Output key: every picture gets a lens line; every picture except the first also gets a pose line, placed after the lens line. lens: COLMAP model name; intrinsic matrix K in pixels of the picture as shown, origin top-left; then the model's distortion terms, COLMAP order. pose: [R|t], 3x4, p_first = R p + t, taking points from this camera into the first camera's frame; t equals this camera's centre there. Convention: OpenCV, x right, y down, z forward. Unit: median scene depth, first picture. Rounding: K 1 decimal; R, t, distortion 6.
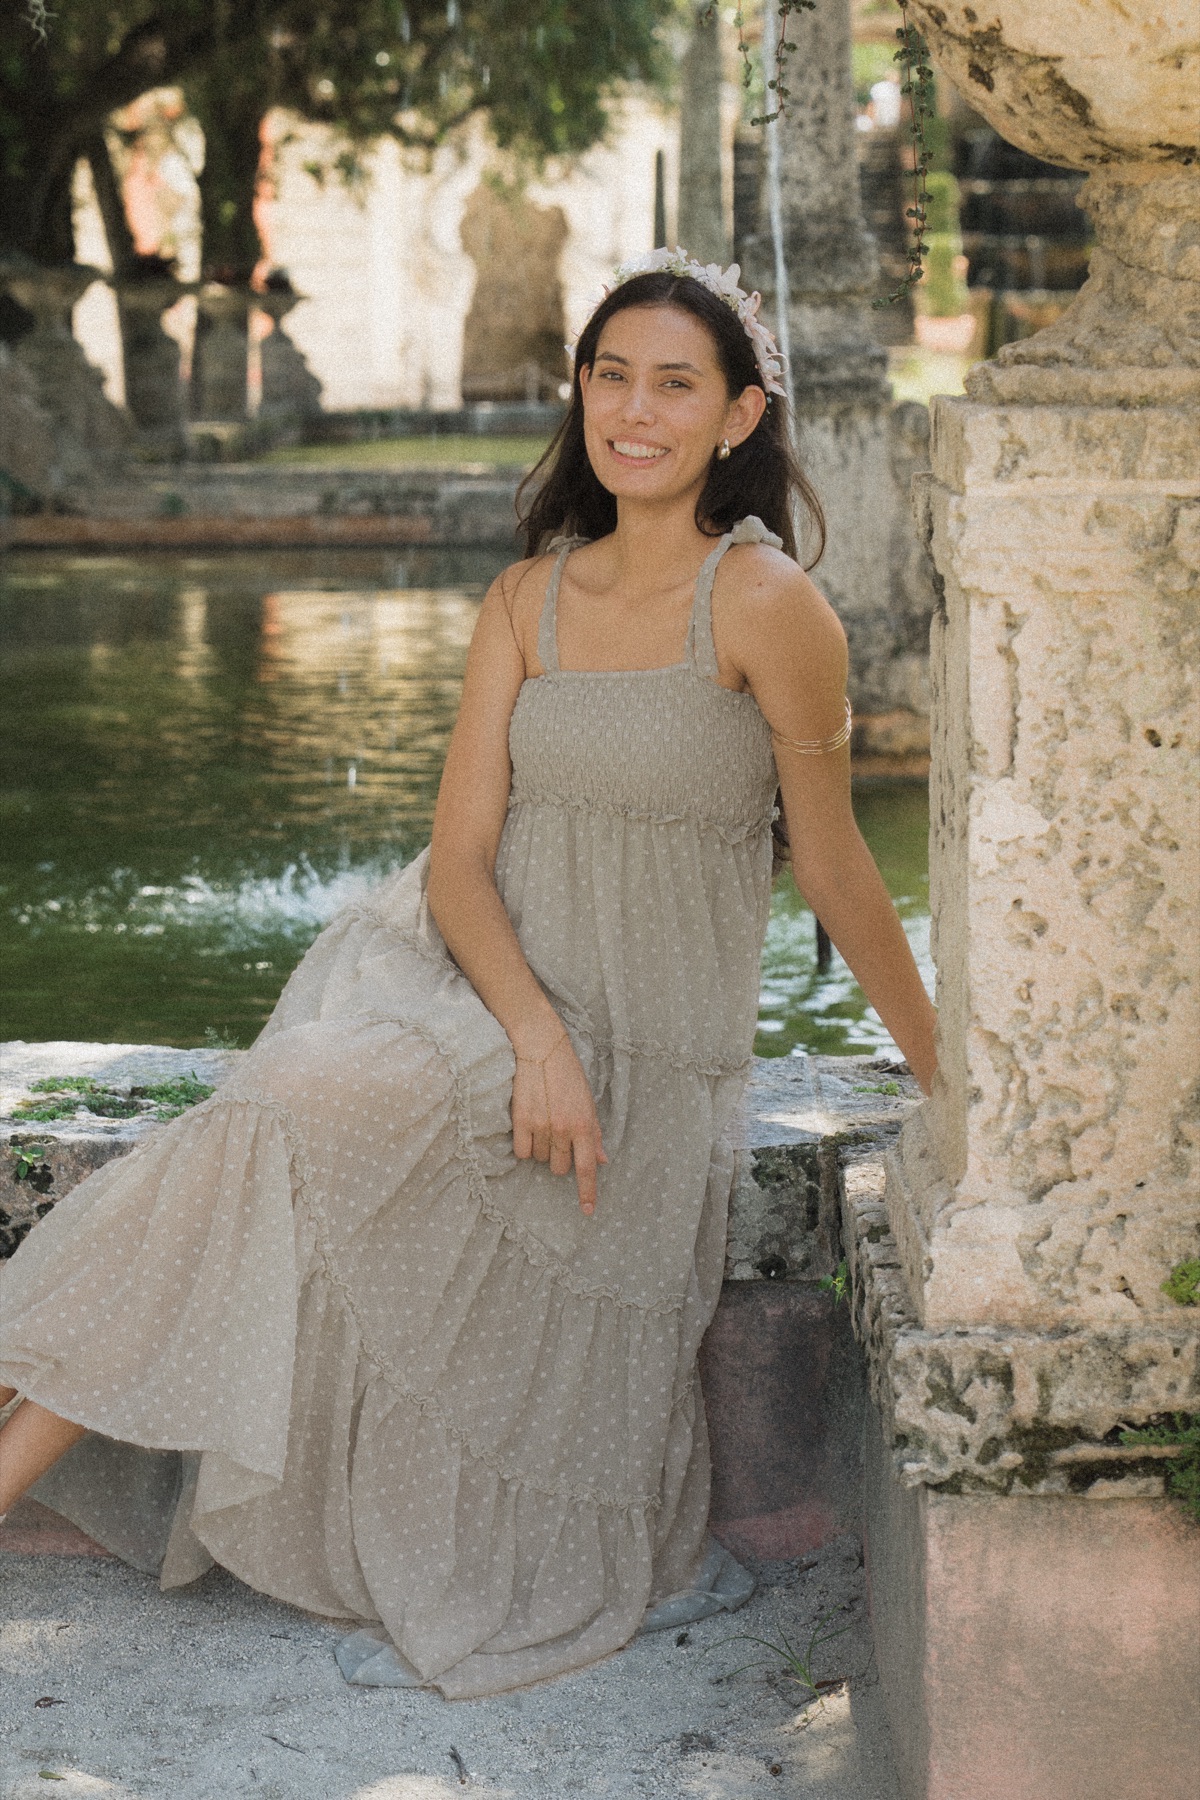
lens RADIAL K [[4325.1, 0, 531.9], [0, 4325.1, 899.3], [0, 0, 1]] dist [0.086770, 0.316396]
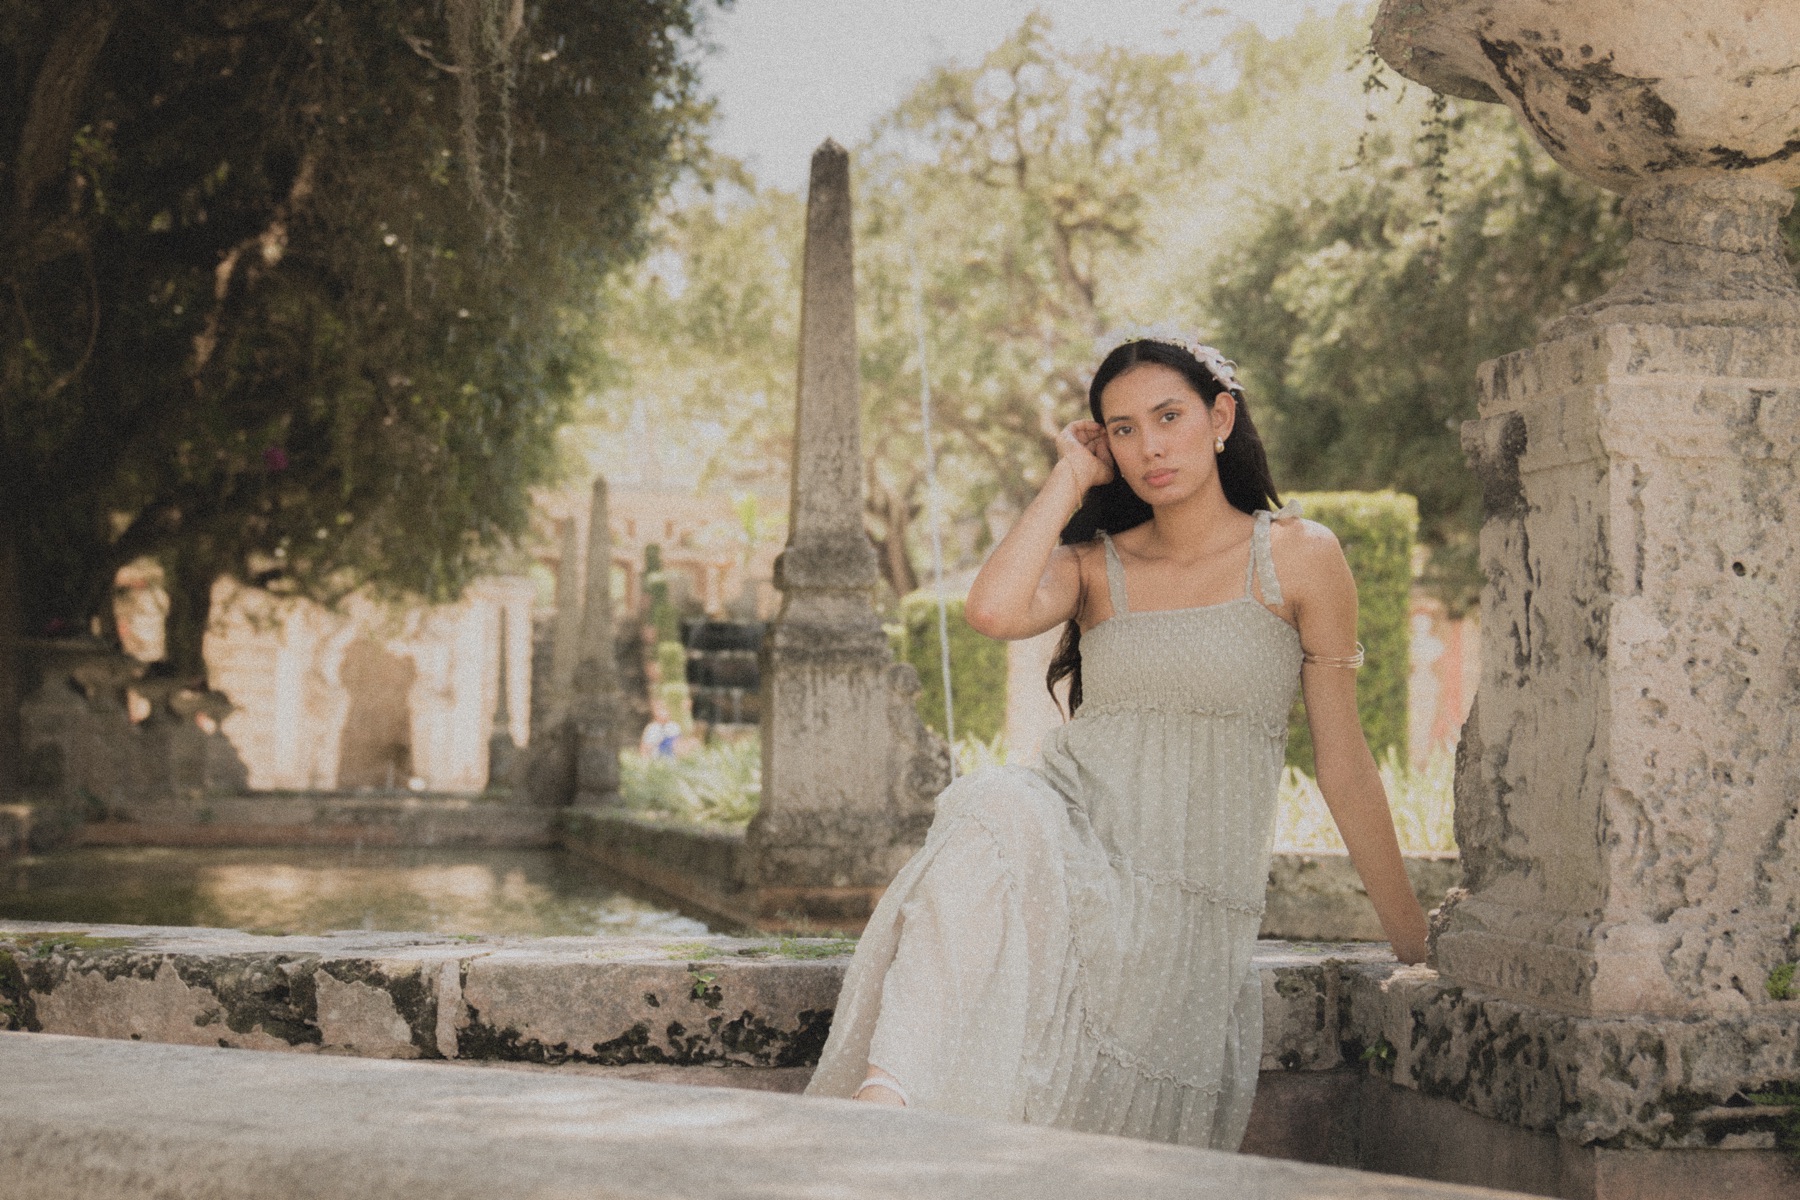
lens RADIAL K [[3016.1, 0, 899.3], [0, 3016.1, 540.9], [0, 0, 1]] dist [0.003623, 0.006069]
pose [[0.985237, 0.031349, 0.168301, -0.266685], [0.002836, 0.979967, -0.199142, 0.137549], [-0.171173, 0.196679, 0.965410, 0.139323]]
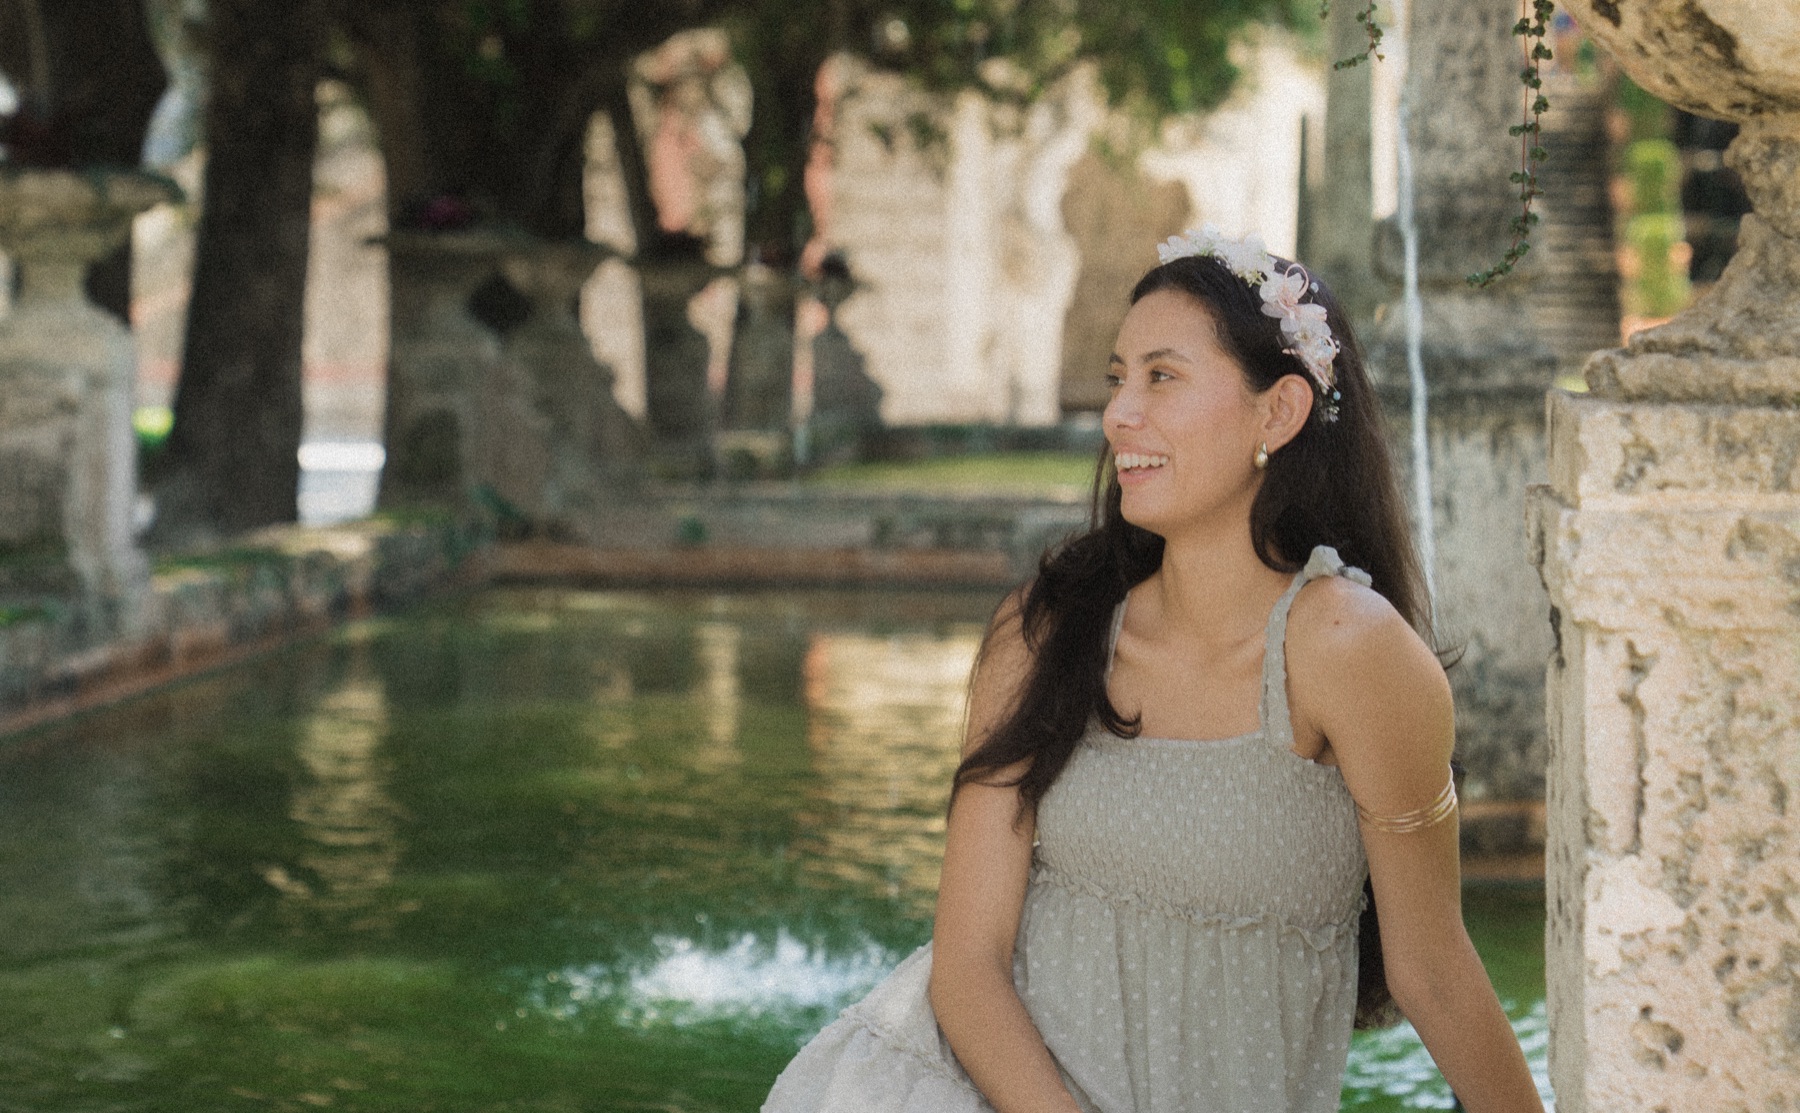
lens RADIAL K [[5355.1, 0, 900.8], [0, 5355.1, 490.9], [0, 0, 1]] dist [0.367276, -0.083003]
pose [[0.998848, 0.015358, -0.045465, 0.017385], [-0.019824, 0.994843, -0.099471, 0.007422], [0.043703, 0.100258, 0.994001, -0.021835]]
